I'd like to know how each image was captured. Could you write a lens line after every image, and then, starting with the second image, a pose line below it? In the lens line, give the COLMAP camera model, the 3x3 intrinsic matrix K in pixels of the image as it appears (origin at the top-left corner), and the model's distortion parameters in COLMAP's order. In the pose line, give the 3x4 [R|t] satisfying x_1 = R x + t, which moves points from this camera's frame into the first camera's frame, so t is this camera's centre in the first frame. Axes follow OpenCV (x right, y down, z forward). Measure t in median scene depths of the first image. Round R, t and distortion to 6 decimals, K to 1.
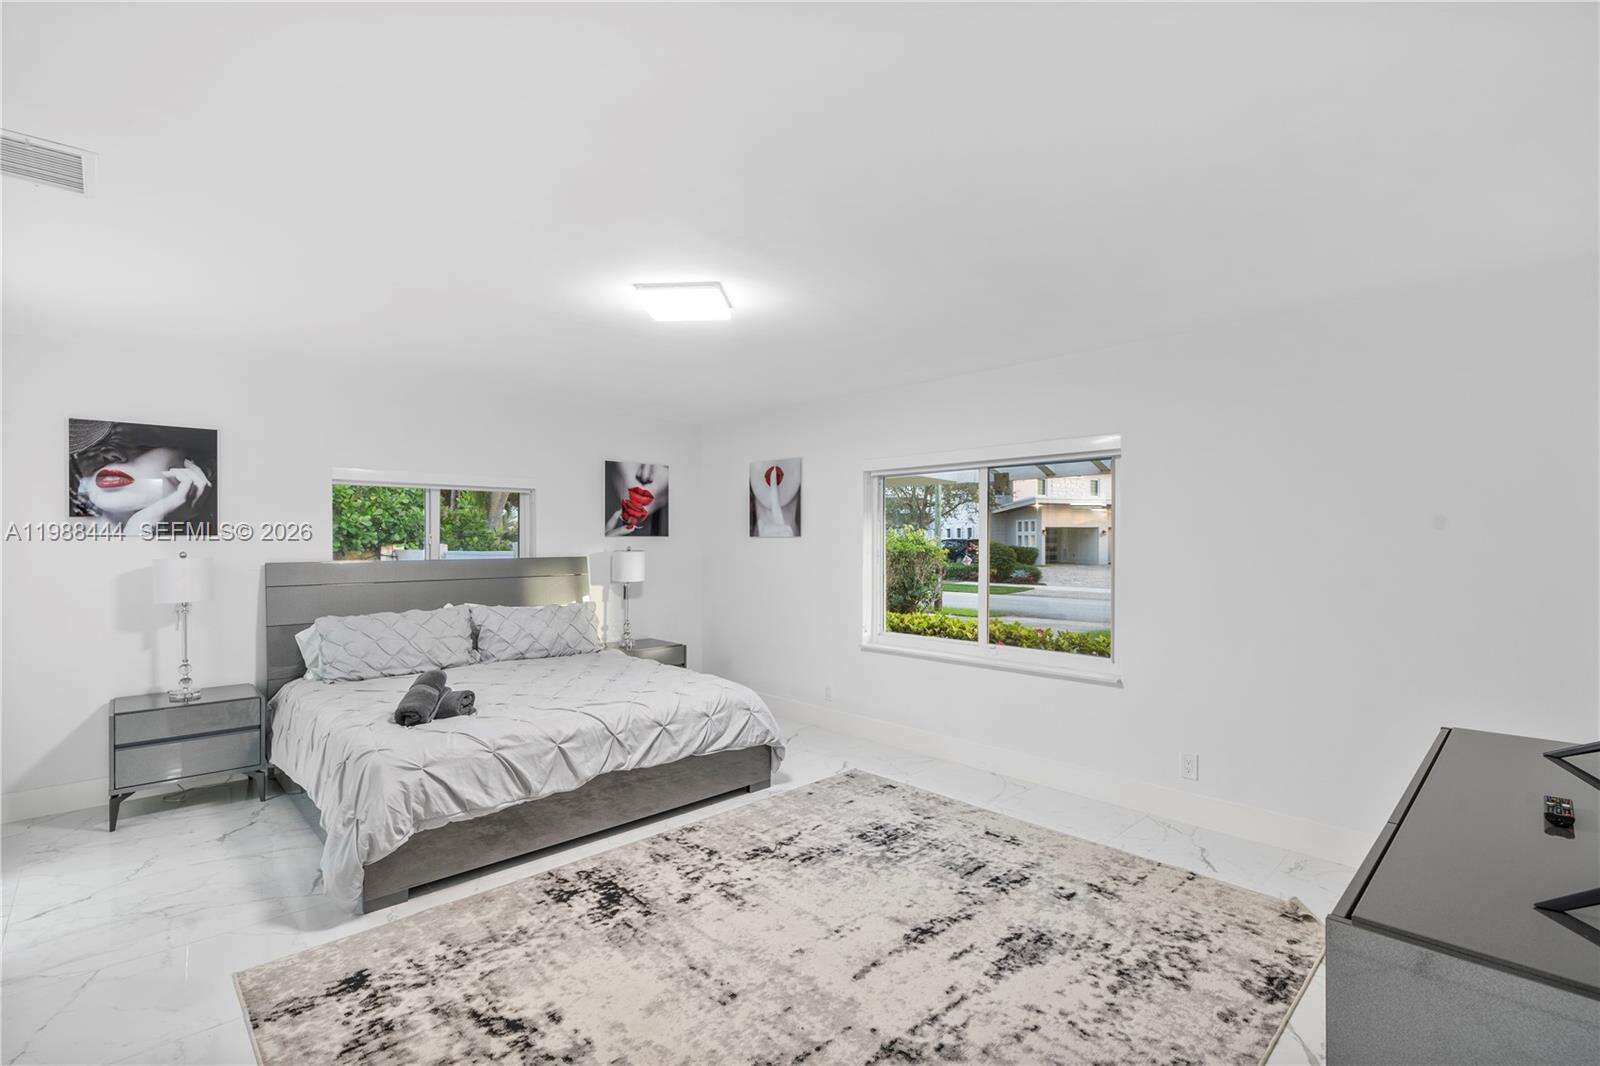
lens RADIAL K [[734.1, 0, 807.1], [0, 734.1, 528.3], [0, 0, 1]] dist [-0.005825, 0.001619]
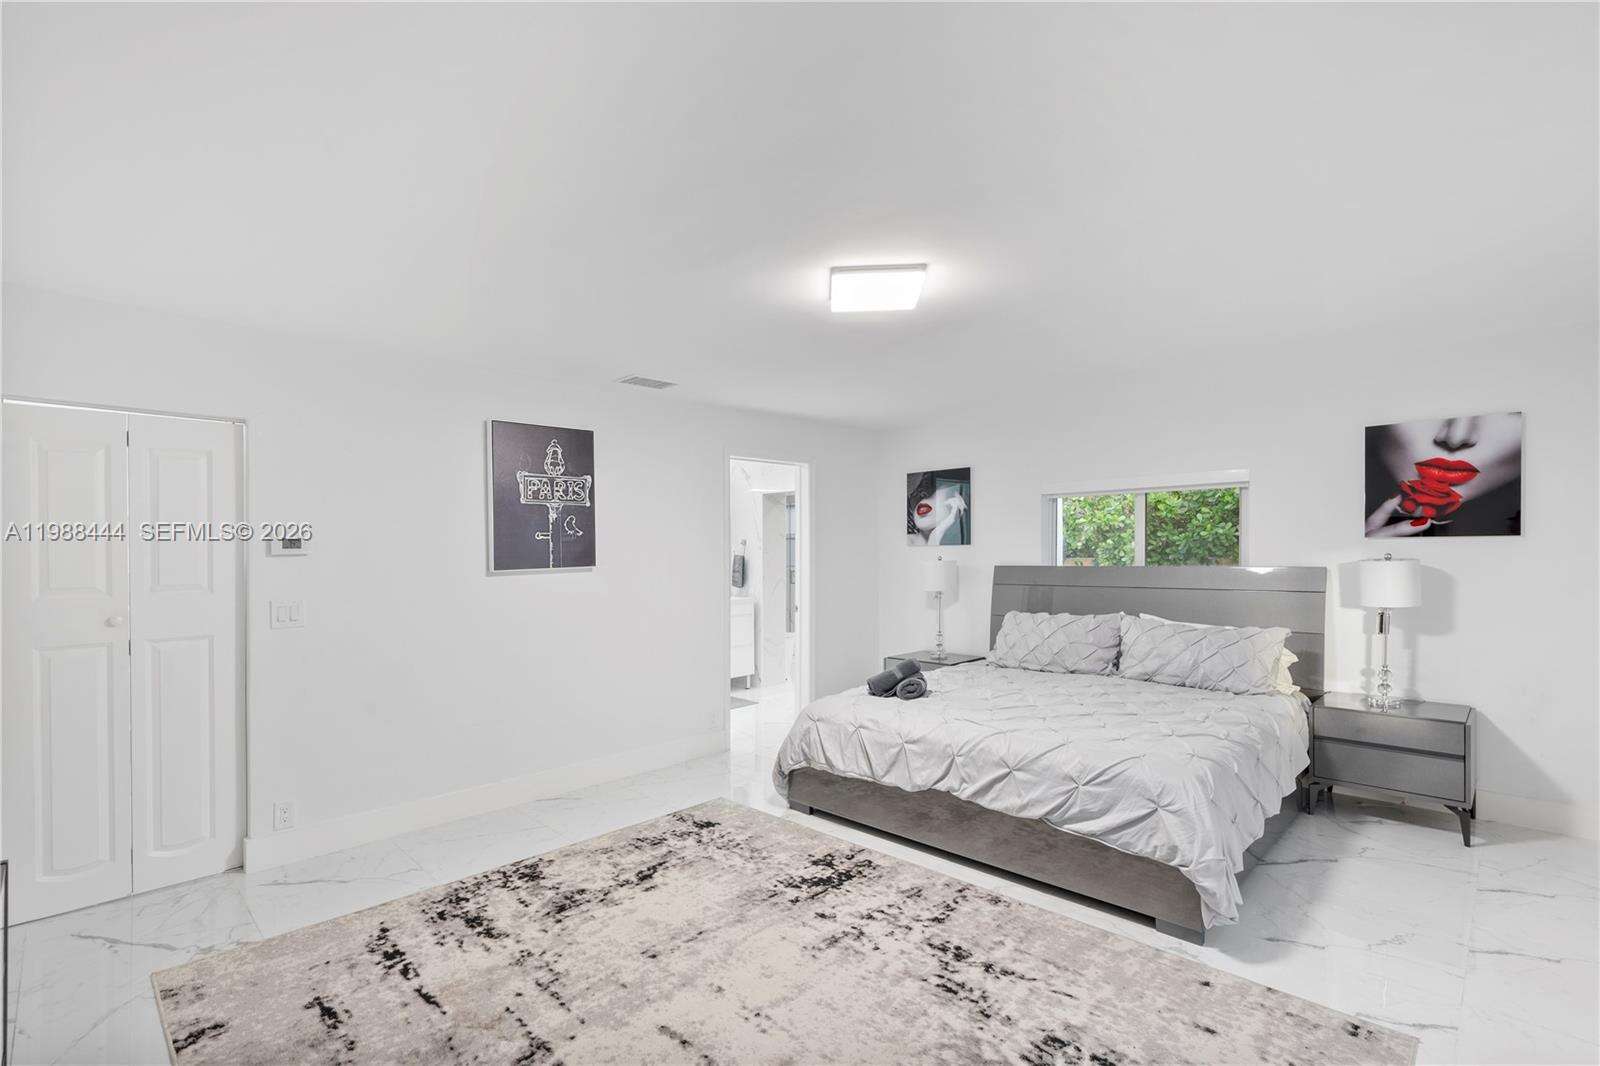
lens RADIAL K [[734.1, 0, 799.6], [0, 734.1, 543.2], [0, 0, 1]] dist [-0.005825, 0.001619]
pose [[0.024818, -0.010156, -0.999640, 0.657372], [0.025863, 0.999620, -0.009514, 0.014536], [0.999357, -0.025618, 0.025071, 0.772678]]
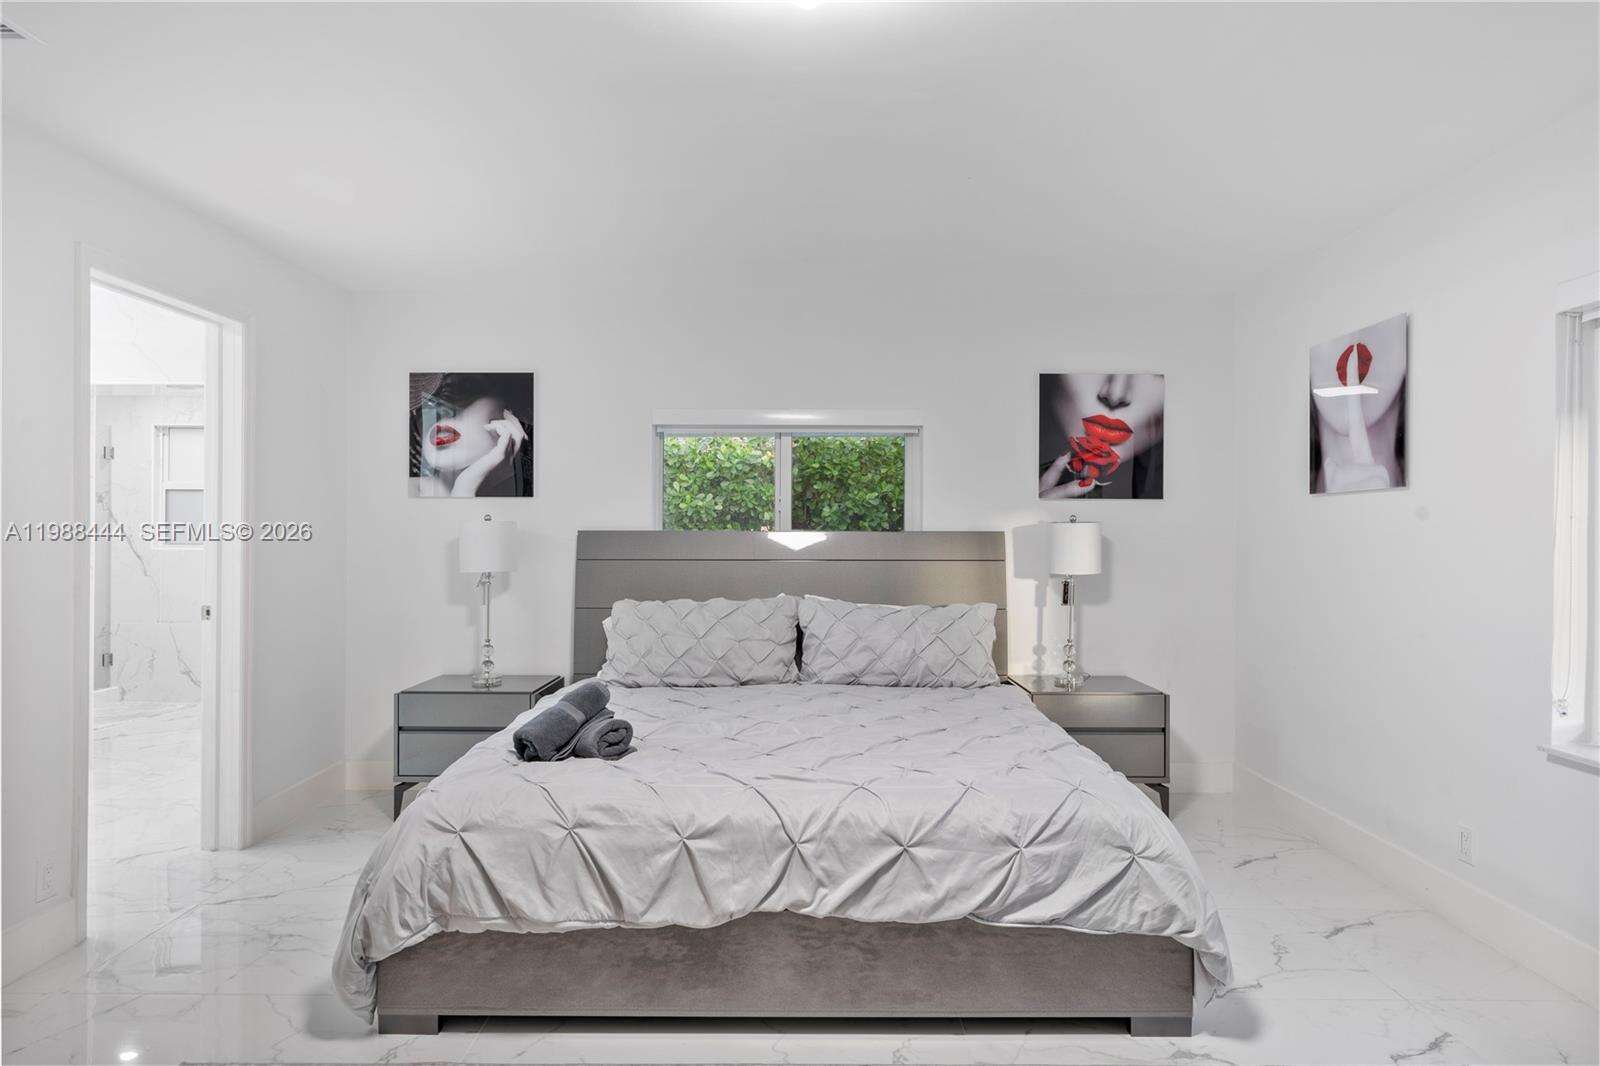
lens RADIAL K [[945.2, 0, 788.5], [0, 945.2, 531.5], [0, 0, 1]] dist [-0.001242, 0.004271]
pose [[0.715461, 0.000438, -0.698653, 0.203796], [0.006524, 0.999952, 0.007308, 0.051913], [0.698623, -0.009786, 0.715423, 0.504319]]
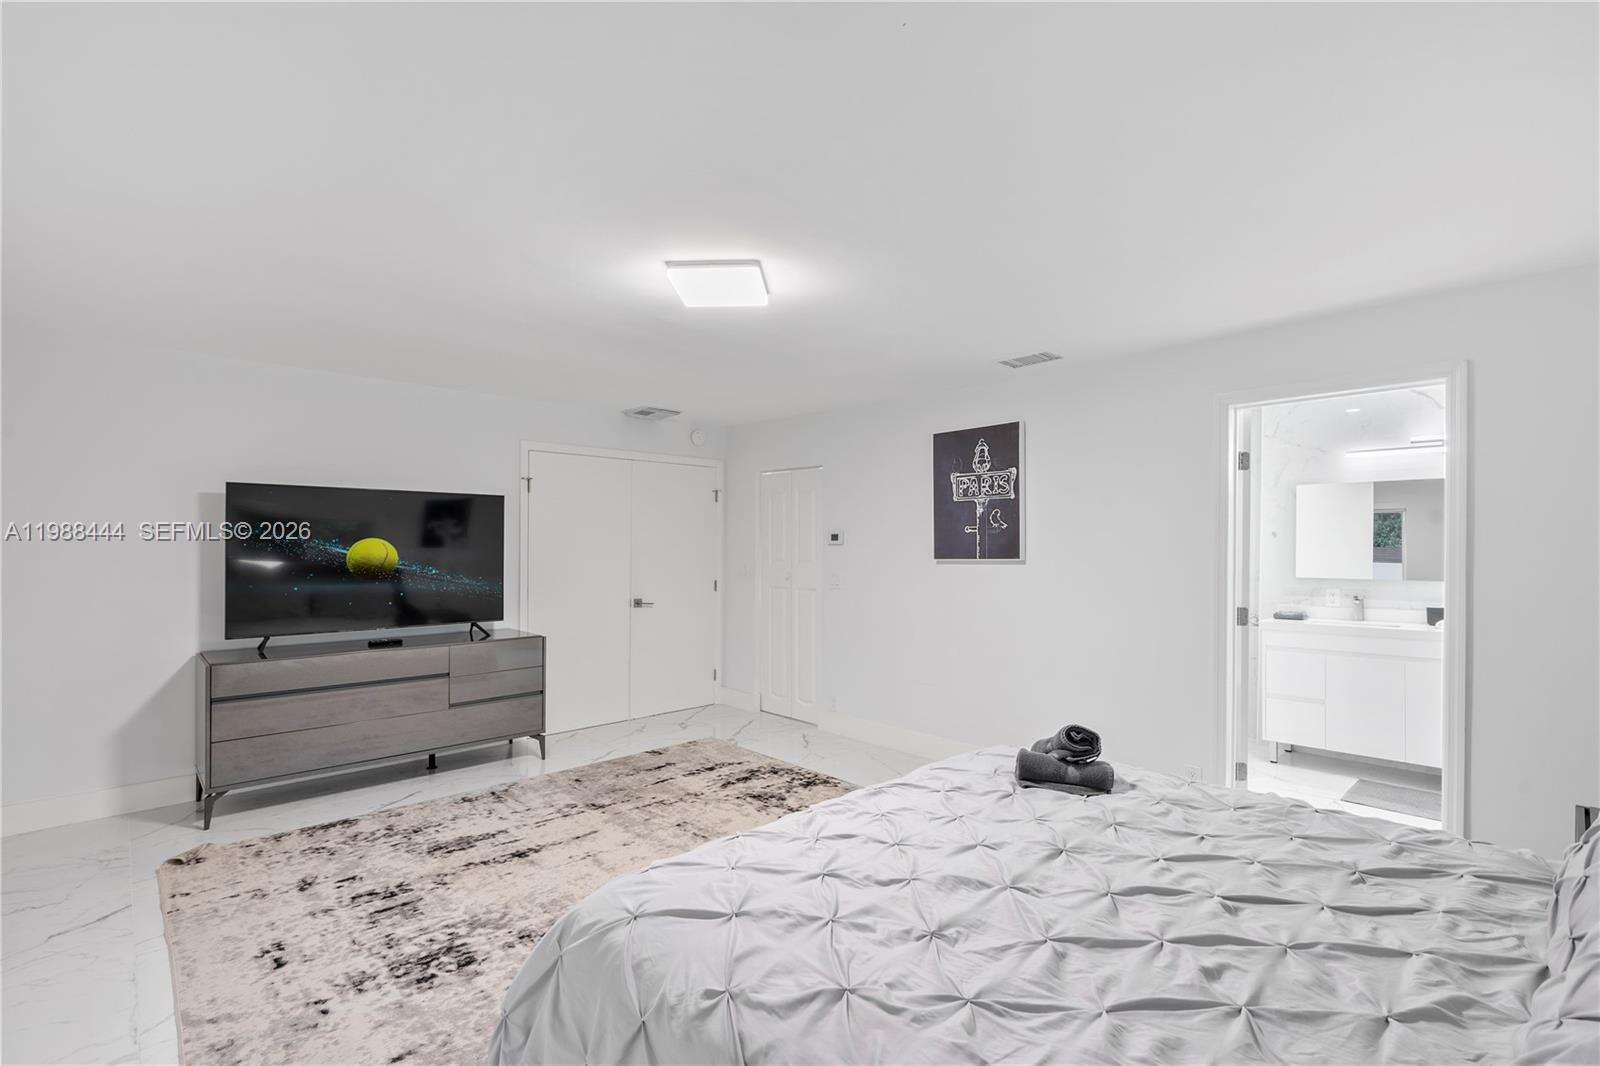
lens RADIAL K [[734.1, 0, 801.0], [0, 734.1, 529.3], [0, 0, 1]] dist [-0.005825, 0.001619]
pose [[-0.999958, -0.003134, 0.008634, -0.243886], [-0.003464, 0.999253, -0.038486, 0.031432], [-0.008507, -0.038515, -0.999222, 1.679957]]
